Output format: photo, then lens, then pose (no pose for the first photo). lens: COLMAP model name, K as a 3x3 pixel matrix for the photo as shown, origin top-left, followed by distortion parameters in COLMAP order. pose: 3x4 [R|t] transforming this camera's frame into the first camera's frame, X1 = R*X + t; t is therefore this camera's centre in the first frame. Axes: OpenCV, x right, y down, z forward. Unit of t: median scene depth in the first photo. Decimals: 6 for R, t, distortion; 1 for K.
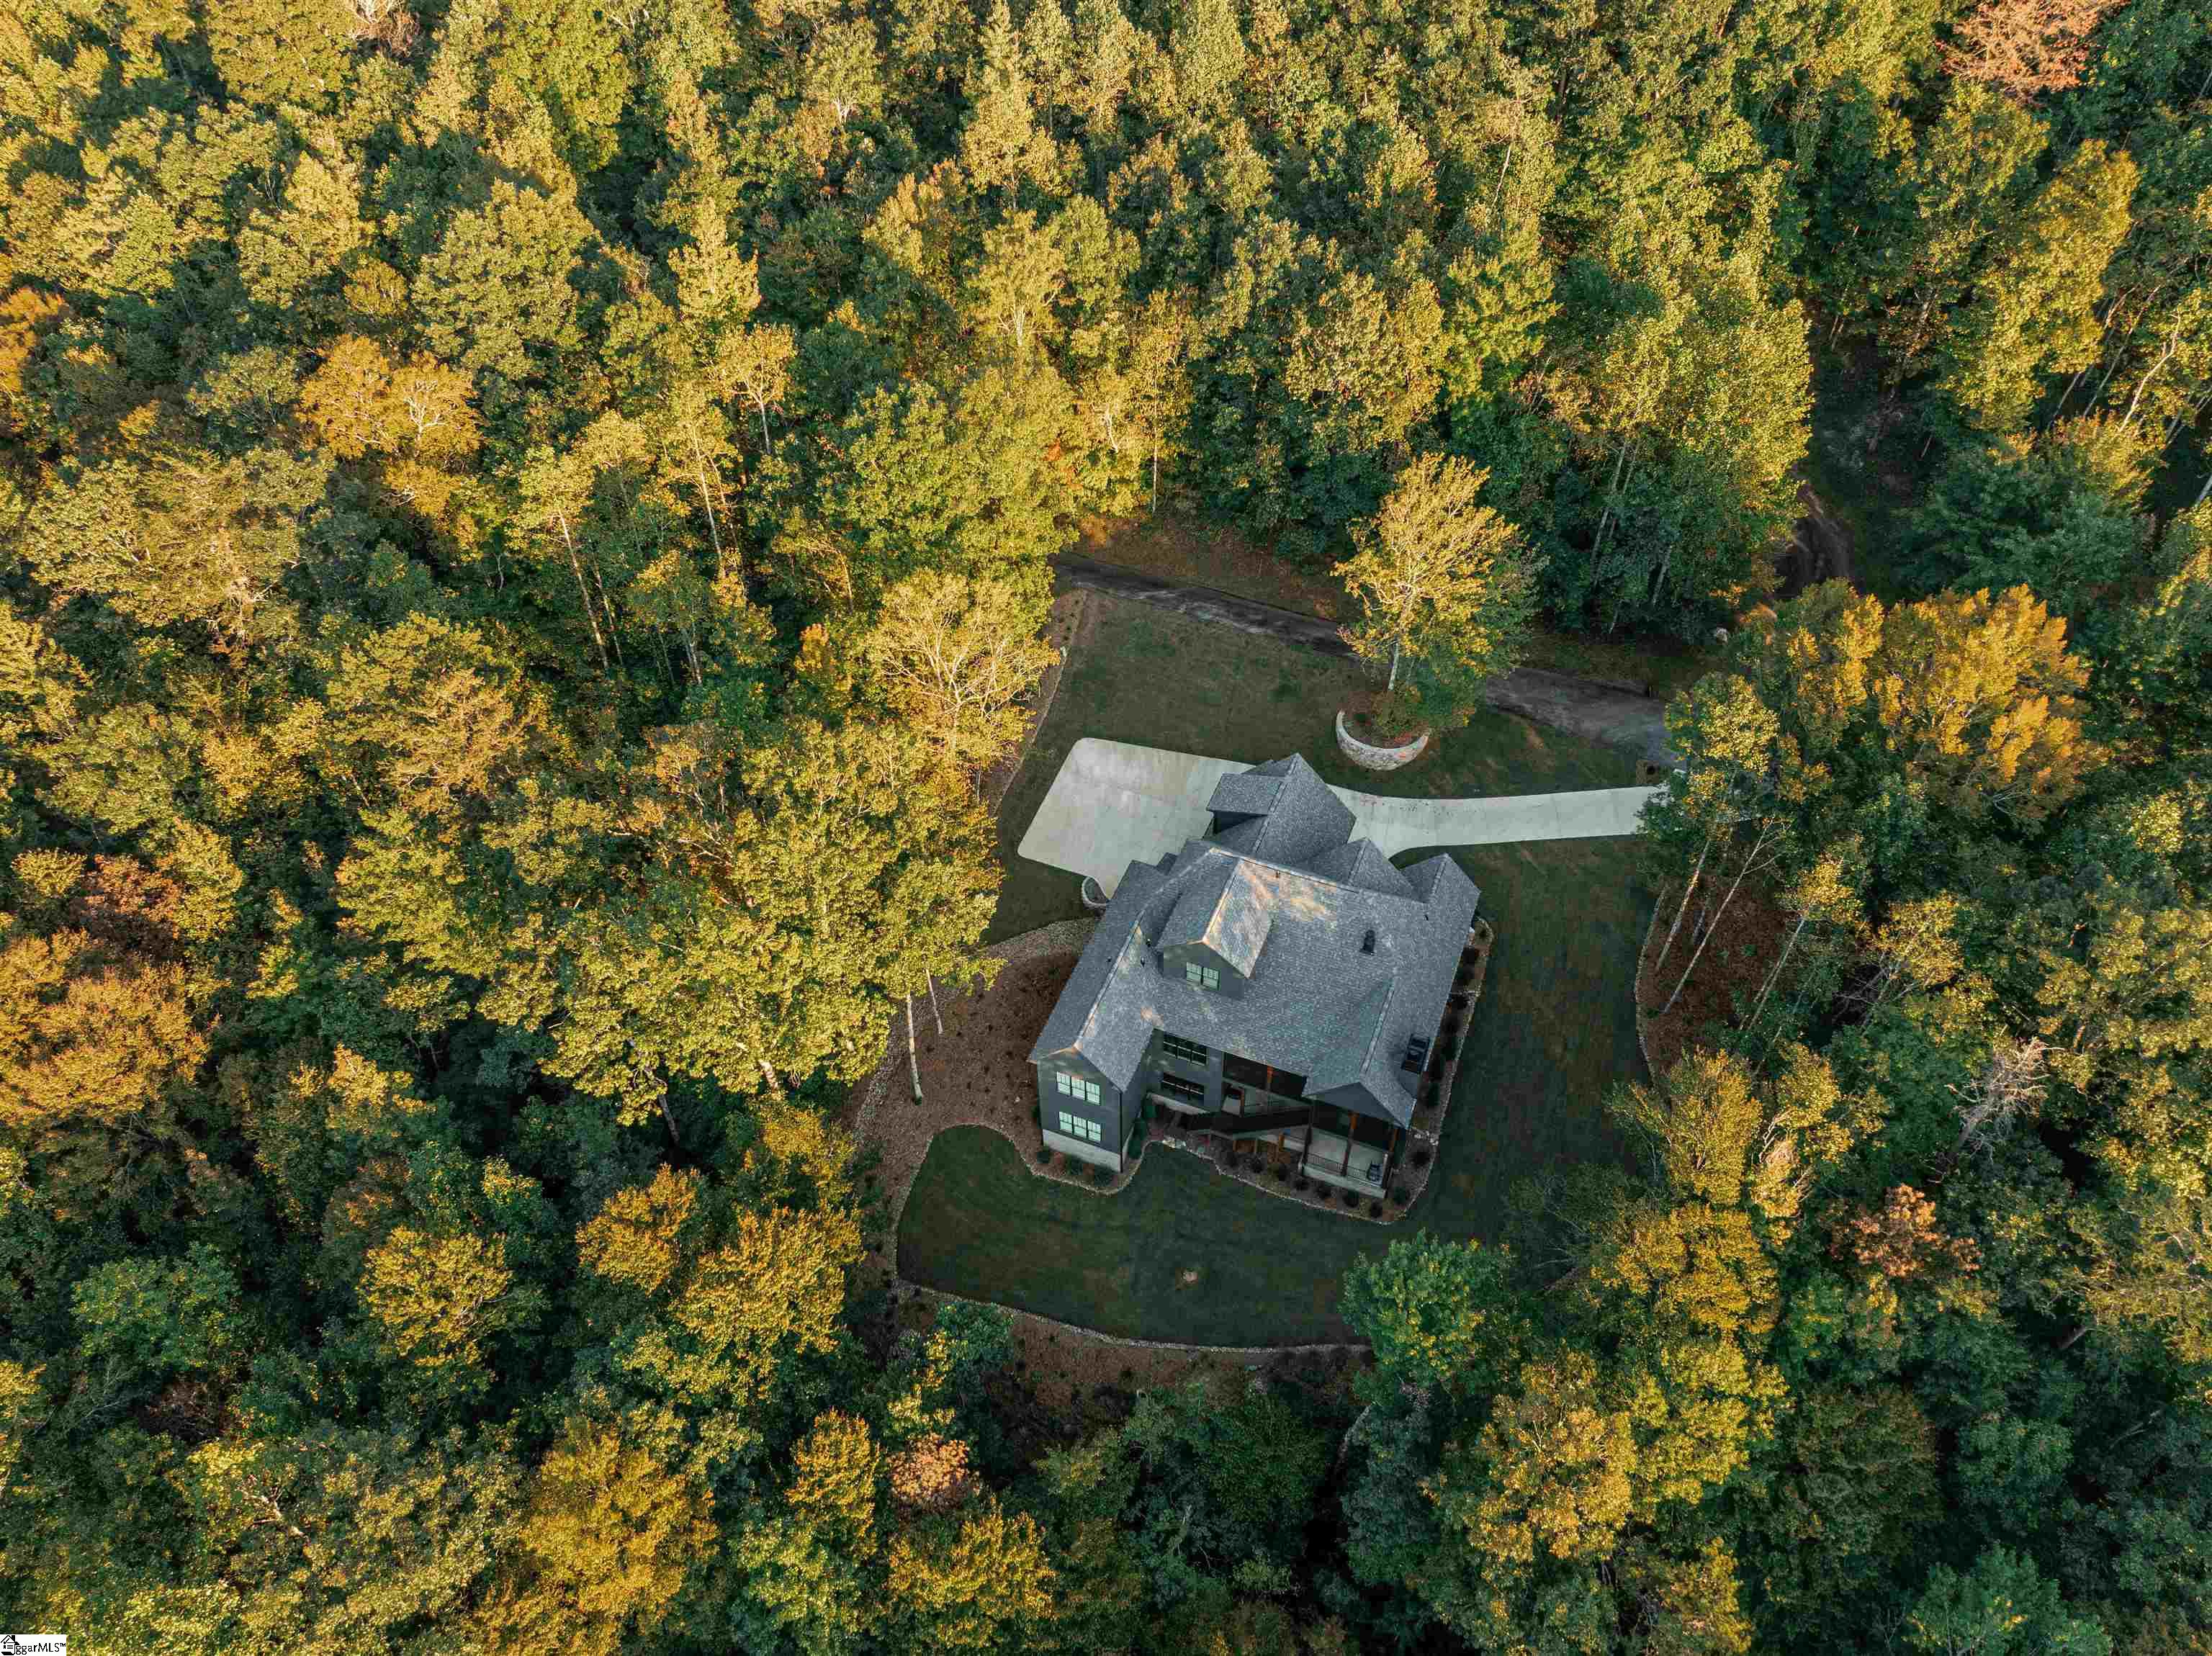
lens RADIAL K [[1556.2, 0, 1098.5], [0, 1556.2, 820.8], [0, 0, 1]] dist [-0.045579, 0.013923]
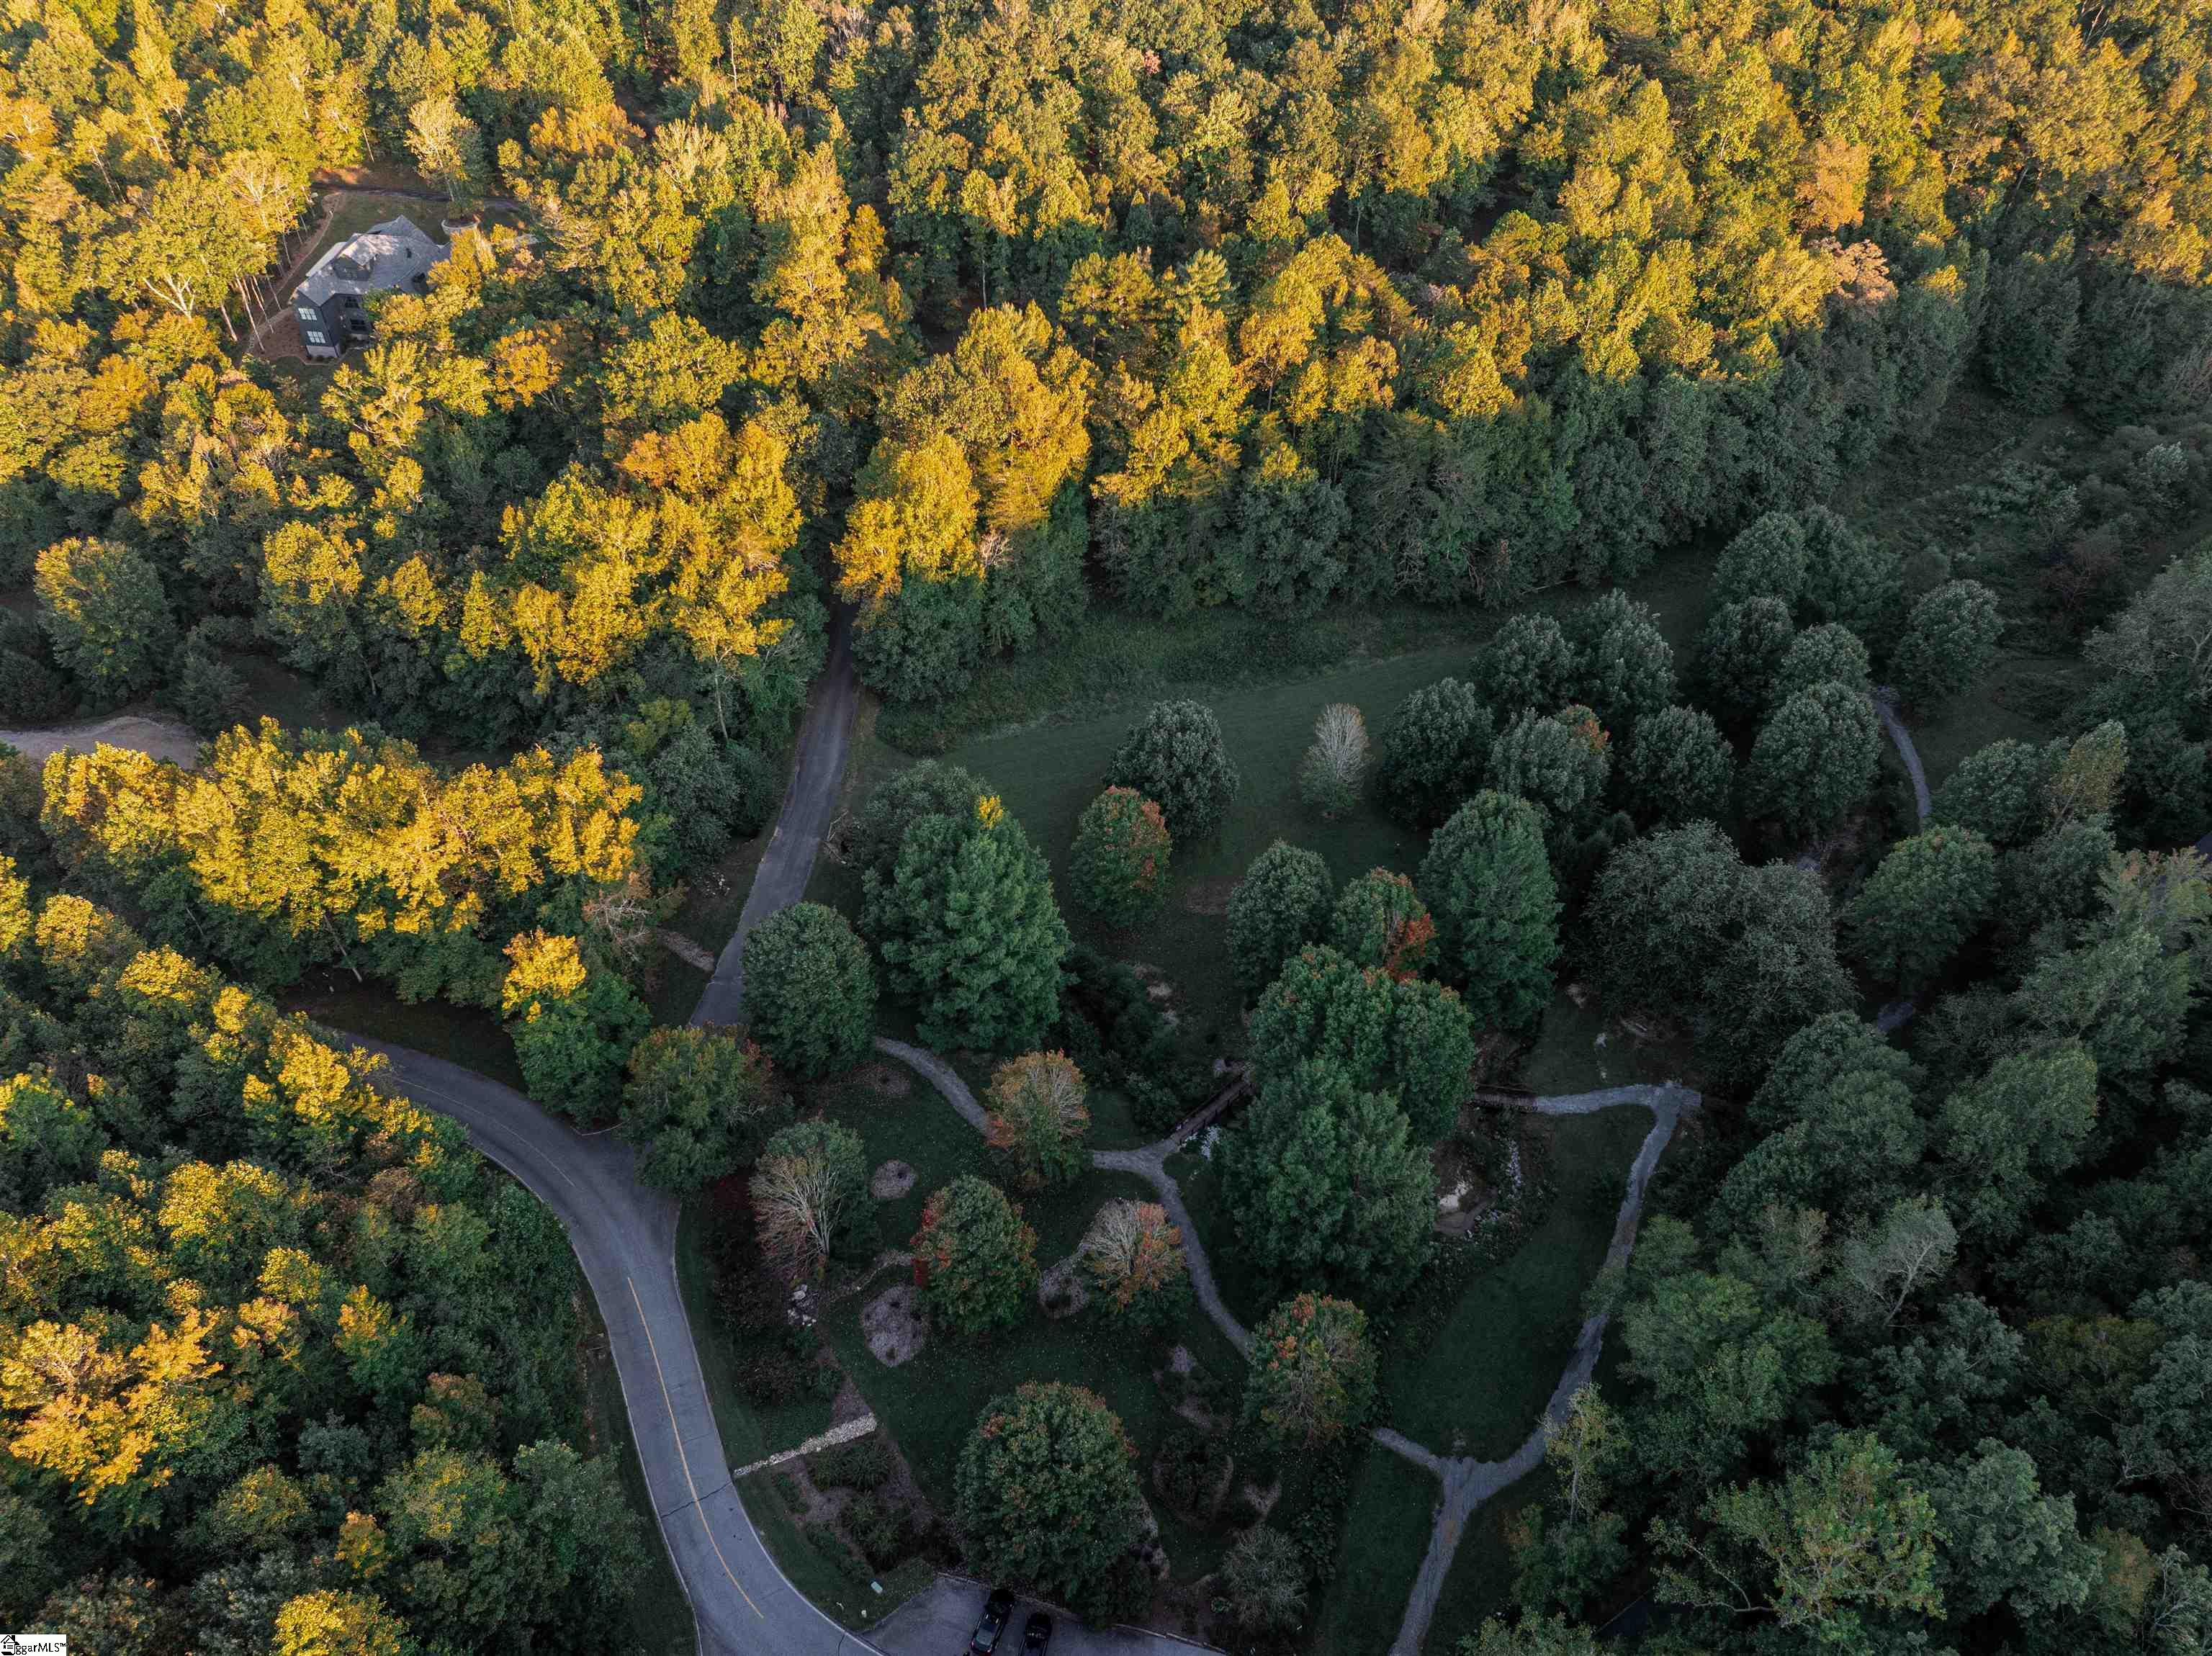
lens RADIAL K [[1556.2, 0, 1109.6], [0, 1556.2, 826.3], [0, 0, 1]] dist [-0.045579, 0.013923]
pose [[0.977164, -0.138151, 0.161447, 0.751389], [0.143257, 0.989476, -0.020372, 1.229173], [-0.156934, 0.043035, 0.986671, -1.734956]]
